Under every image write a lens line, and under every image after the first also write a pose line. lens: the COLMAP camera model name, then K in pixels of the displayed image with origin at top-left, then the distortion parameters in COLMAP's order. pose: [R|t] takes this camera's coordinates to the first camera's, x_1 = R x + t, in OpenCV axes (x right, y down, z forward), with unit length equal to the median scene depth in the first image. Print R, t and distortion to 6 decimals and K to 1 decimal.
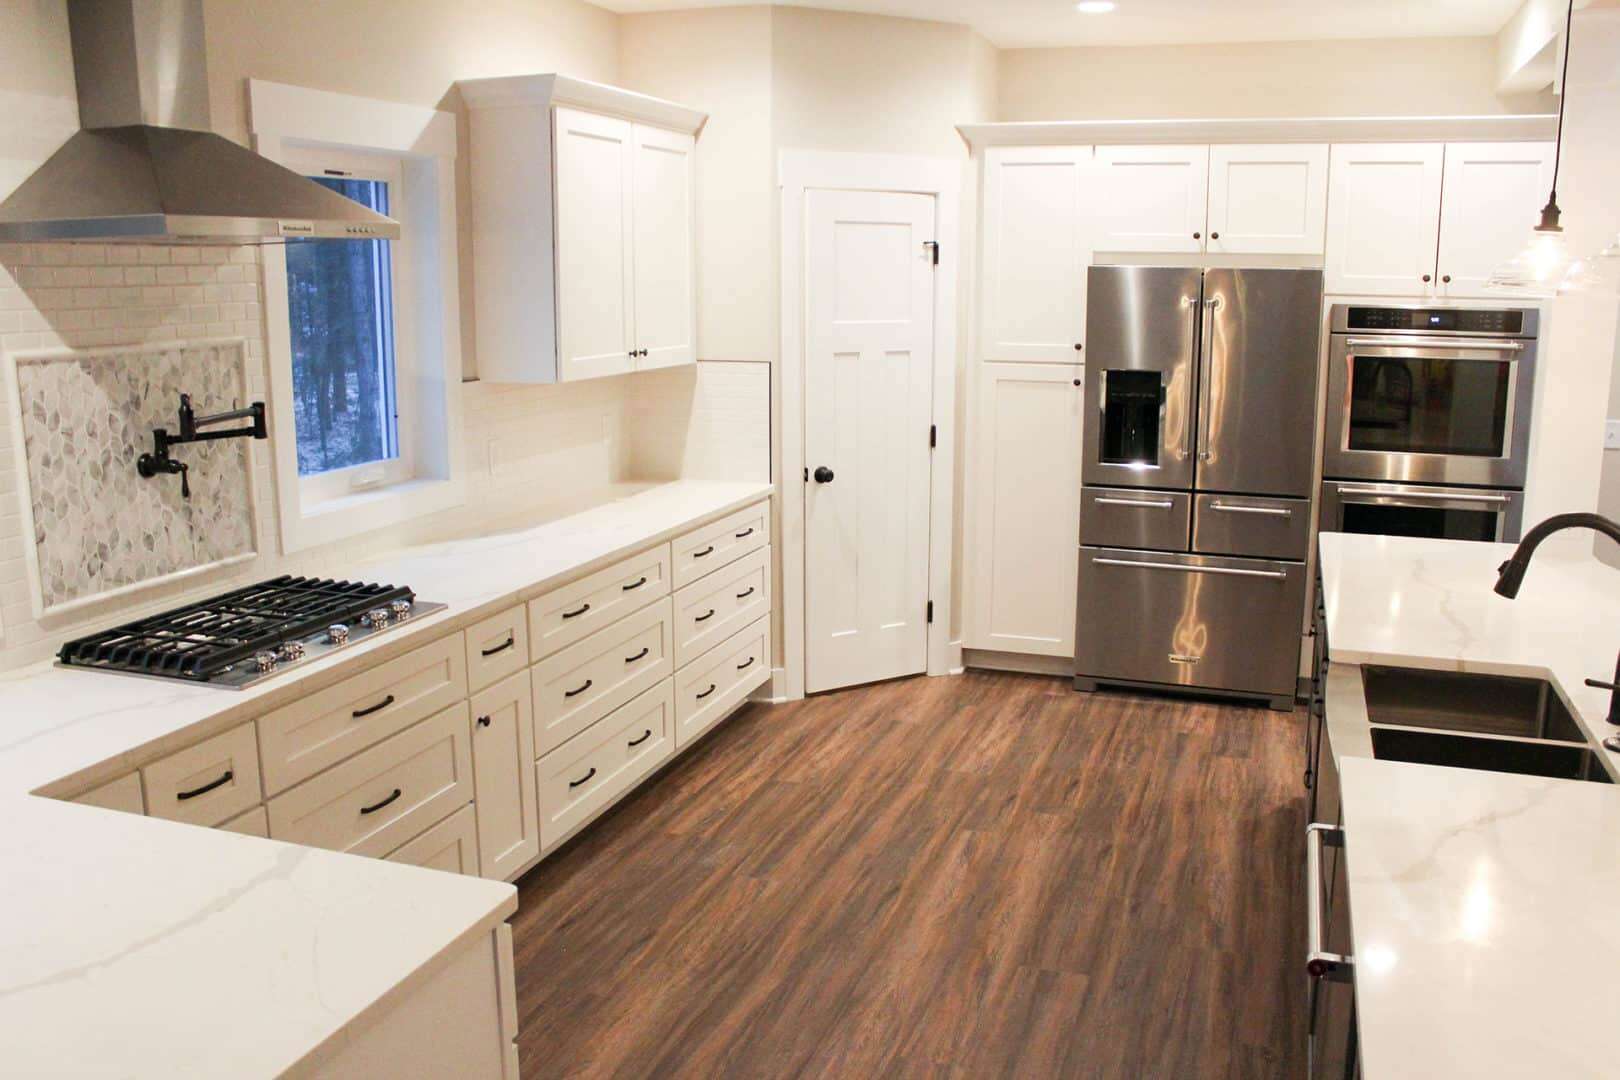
lens RADIAL K [[1378.7, 0, 839.5], [0, 1378.7, 522.7], [0, 0, 1]] dist [-0.133064, 0.116348]
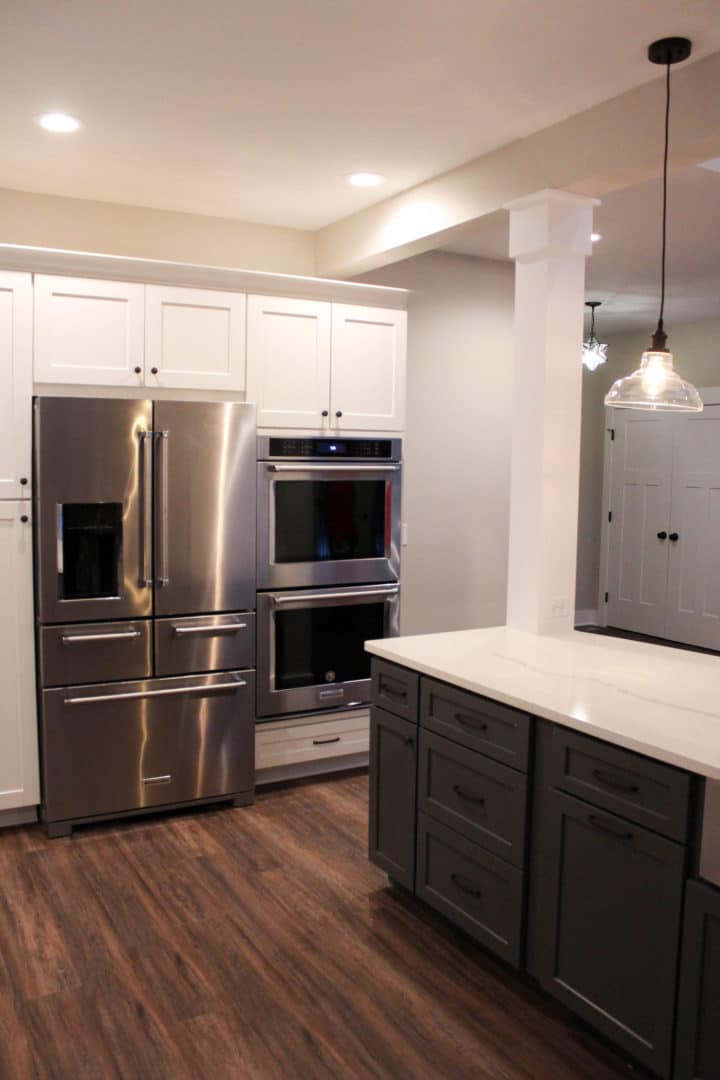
lens RADIAL K [[919.1, 0, 362.9], [0, 919.1, 534.8], [0, 0, 1]] dist [-0.133064, 0.116348]
pose [[0.672899, -0.062198, 0.737115, -0.142444], [0.125226, 0.991655, -0.030641, -0.045676], [-0.729057, 0.112924, 0.675073, 0.435588]]
